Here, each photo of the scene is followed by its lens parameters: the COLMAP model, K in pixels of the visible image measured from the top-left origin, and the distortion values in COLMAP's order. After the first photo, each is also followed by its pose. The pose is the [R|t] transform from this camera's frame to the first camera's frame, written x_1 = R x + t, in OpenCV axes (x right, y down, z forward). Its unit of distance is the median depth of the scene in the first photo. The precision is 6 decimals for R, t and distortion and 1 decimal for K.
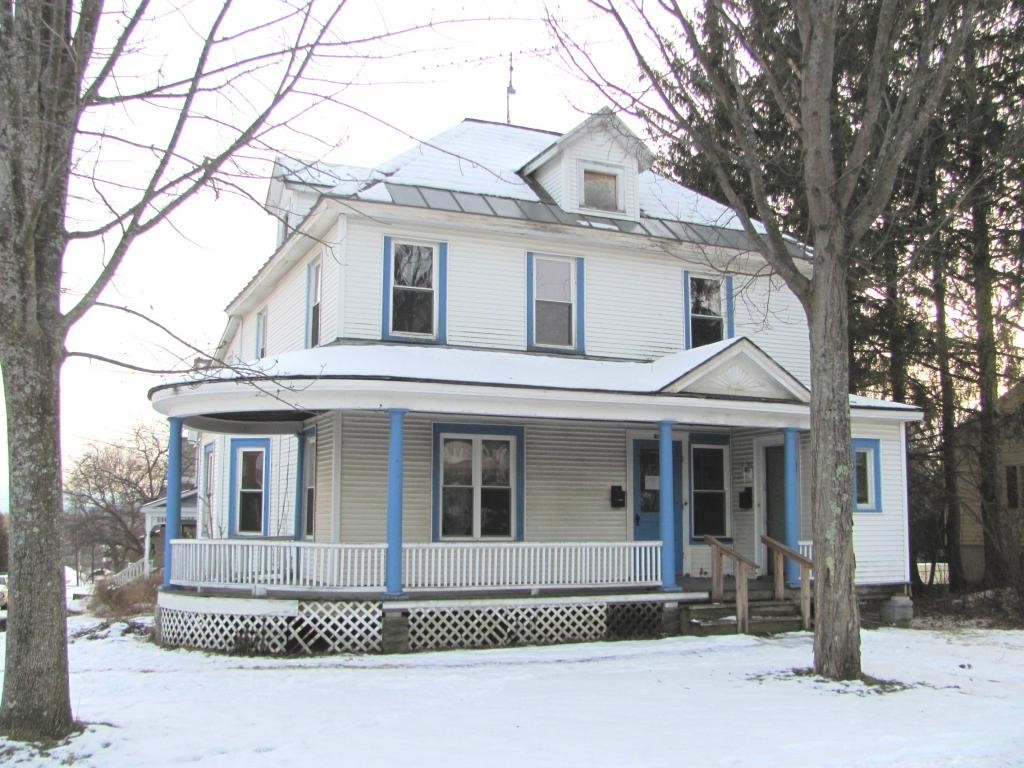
lens RADIAL K [[1074.2, 0, 514.4], [0, 1074.2, 381.3], [0, 0, 1]] dist [-0.147449, 0.000000]
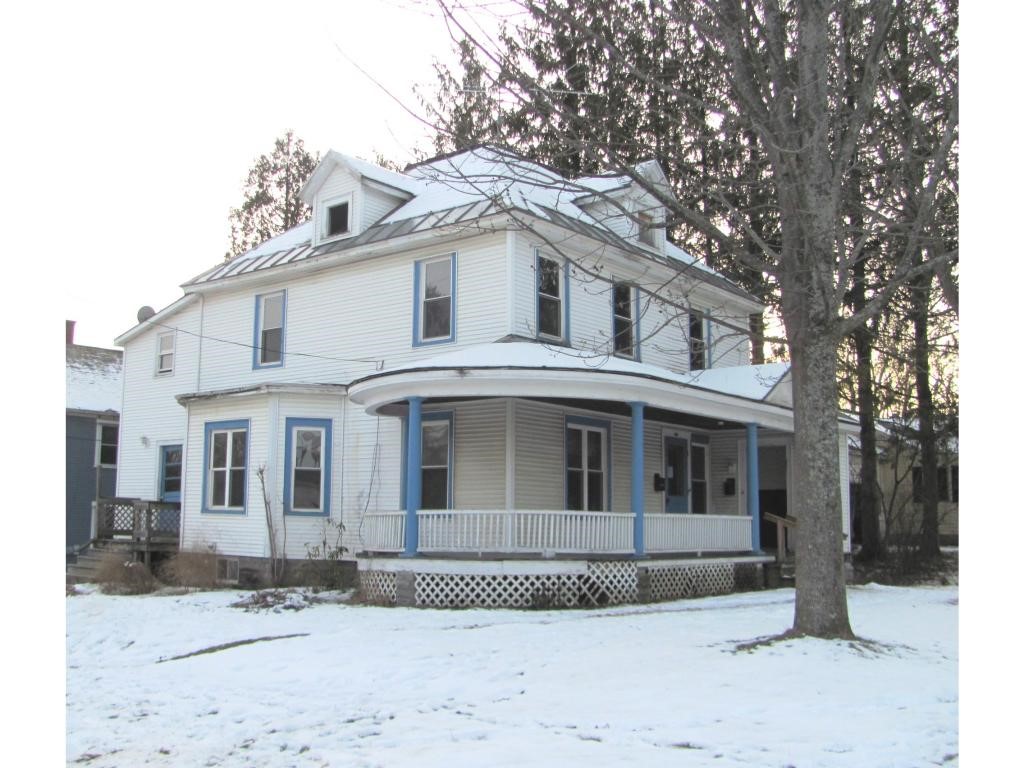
lens RADIAL K [[1074.2, 0, 513.2], [0, 1074.2, 383.0], [0, 0, 1]] dist [-0.147449, 0.000000]
pose [[0.882436, 0.072257, 0.464850, -0.782184], [-0.072128, 0.997231, -0.018090, 0.035892], [-0.464870, -0.017565, 0.885205, -0.002671]]
